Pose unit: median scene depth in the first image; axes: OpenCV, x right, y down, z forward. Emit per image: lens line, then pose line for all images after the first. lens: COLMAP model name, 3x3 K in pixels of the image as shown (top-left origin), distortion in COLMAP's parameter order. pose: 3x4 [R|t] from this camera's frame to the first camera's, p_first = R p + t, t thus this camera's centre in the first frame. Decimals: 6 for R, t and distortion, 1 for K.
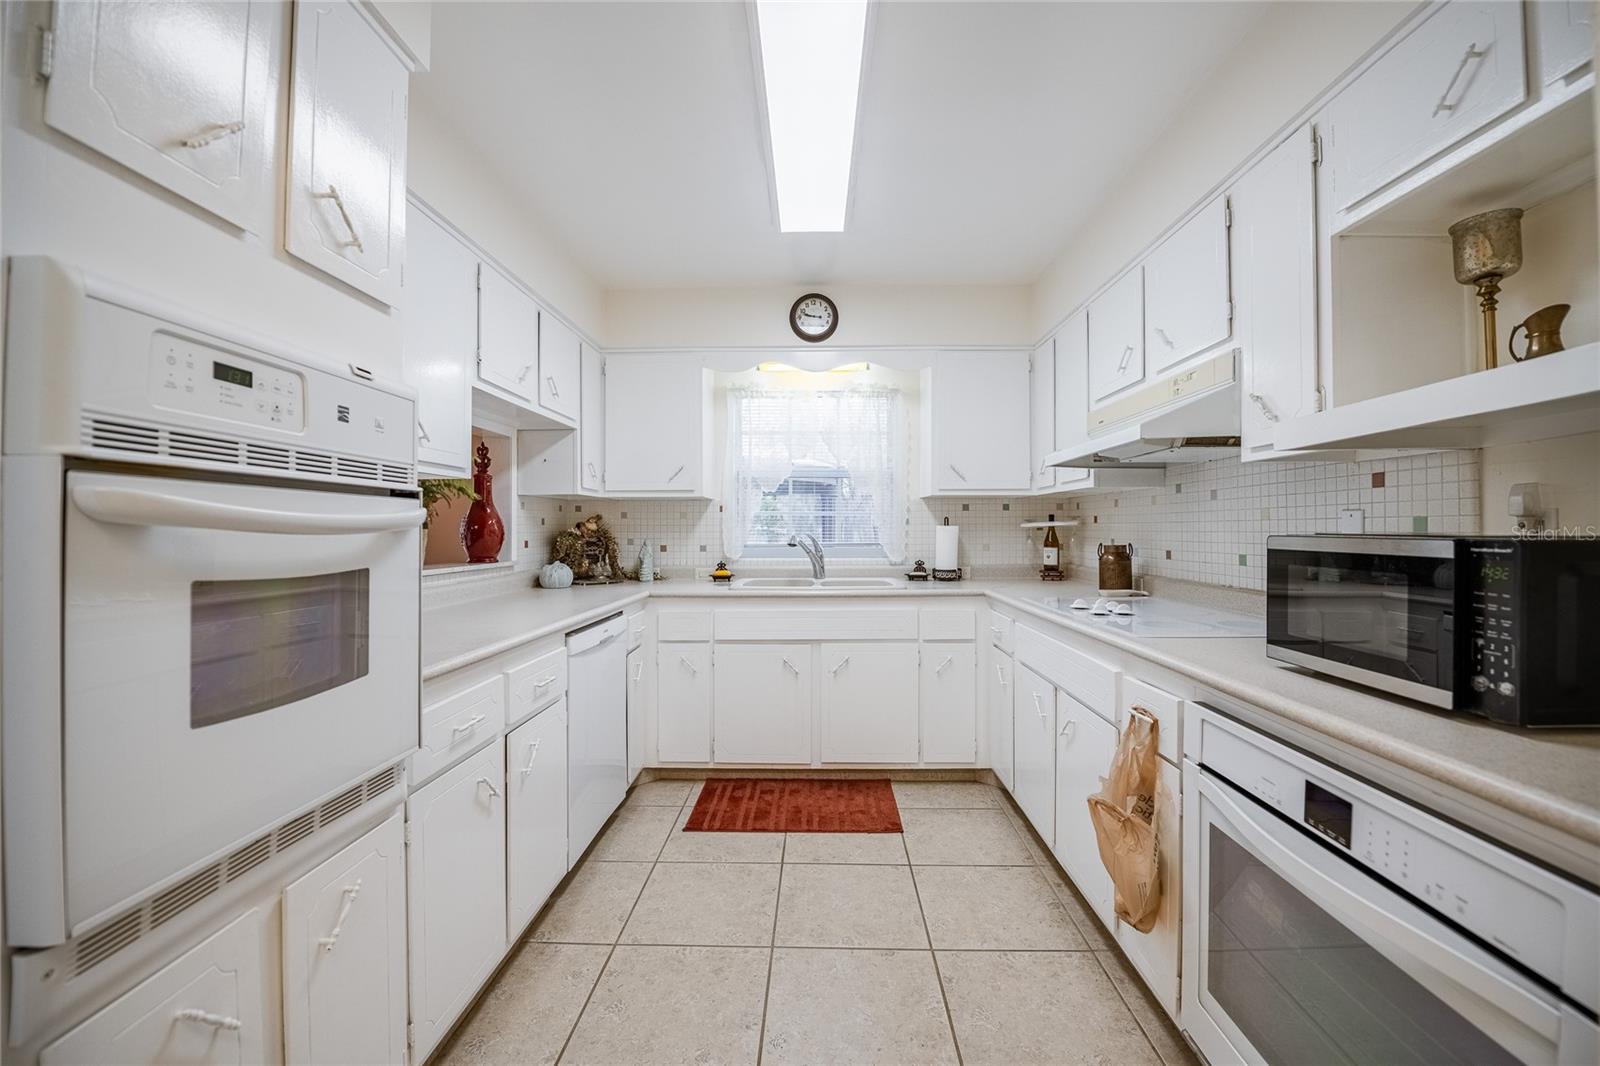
lens RADIAL K [[644.5, 0, 798.3], [0, 644.5, 525.1], [0, 0, 1]] dist [-0.004462, -0.002526]
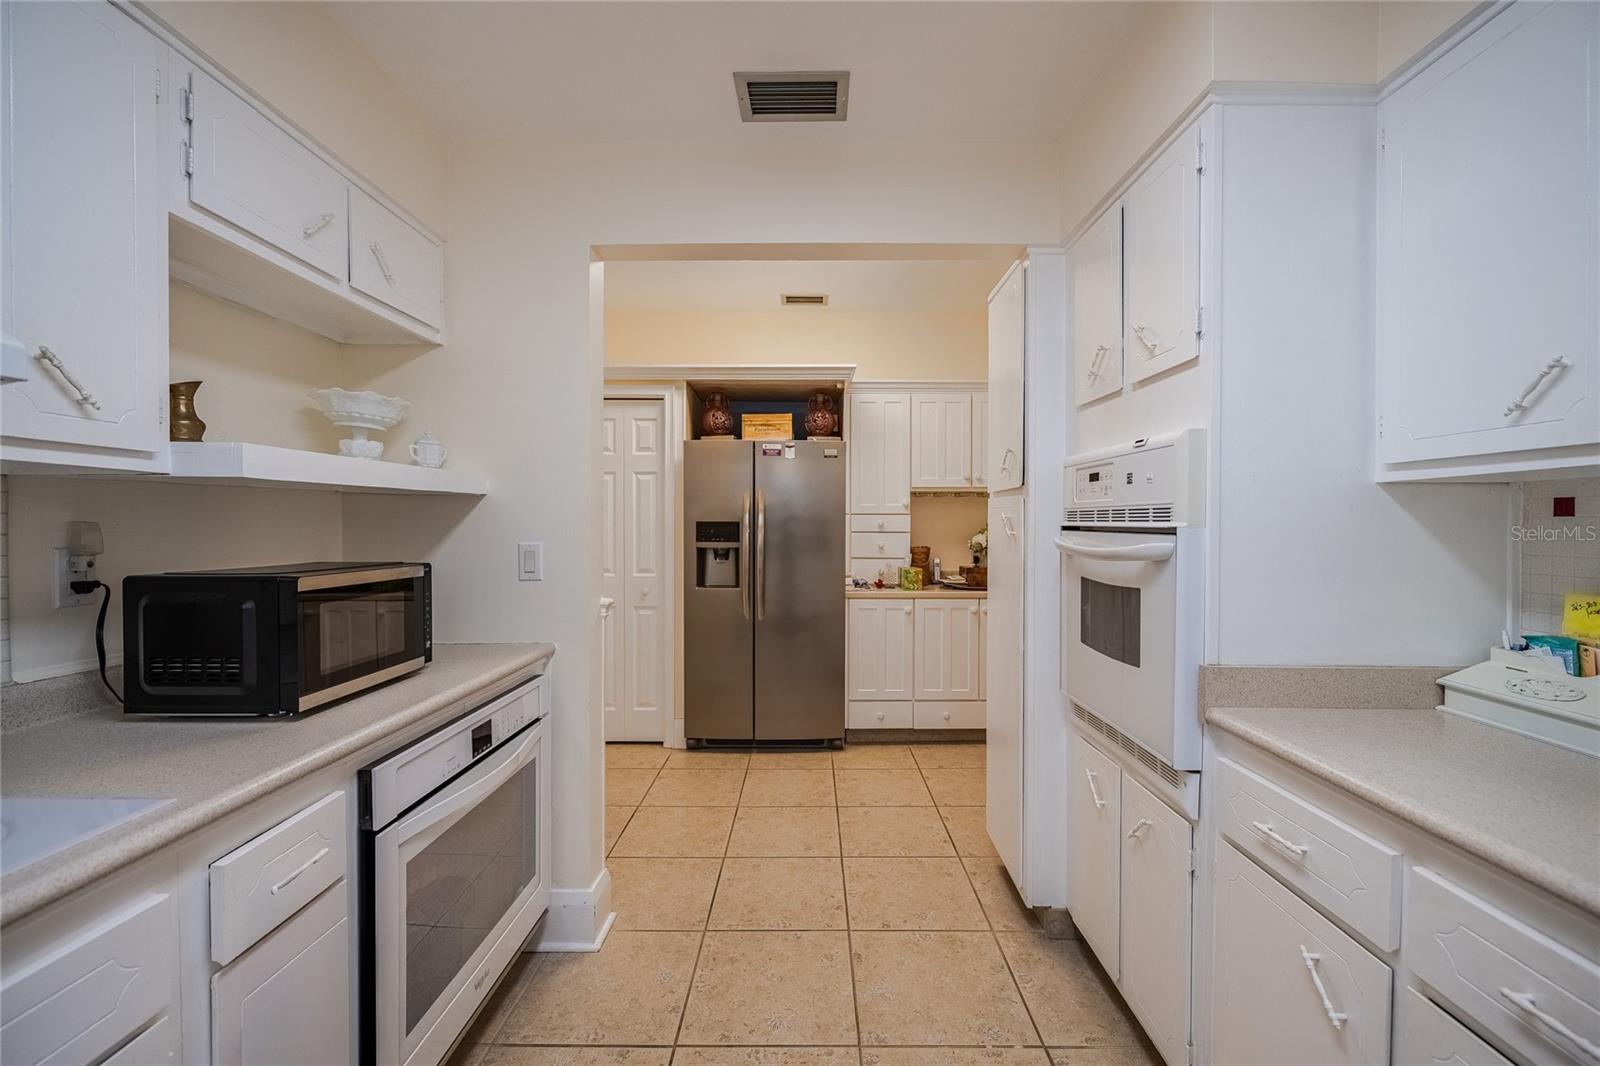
lens RADIAL K [[644.5, 0, 805.4], [0, 644.5, 532.1], [0, 0, 1]] dist [-0.004462, -0.002526]
pose [[-0.999420, 0.002859, -0.033927, 0.044477], [0.002664, 0.999980, 0.005783, -0.038800], [0.033943, 0.005689, -0.999408, 1.512038]]
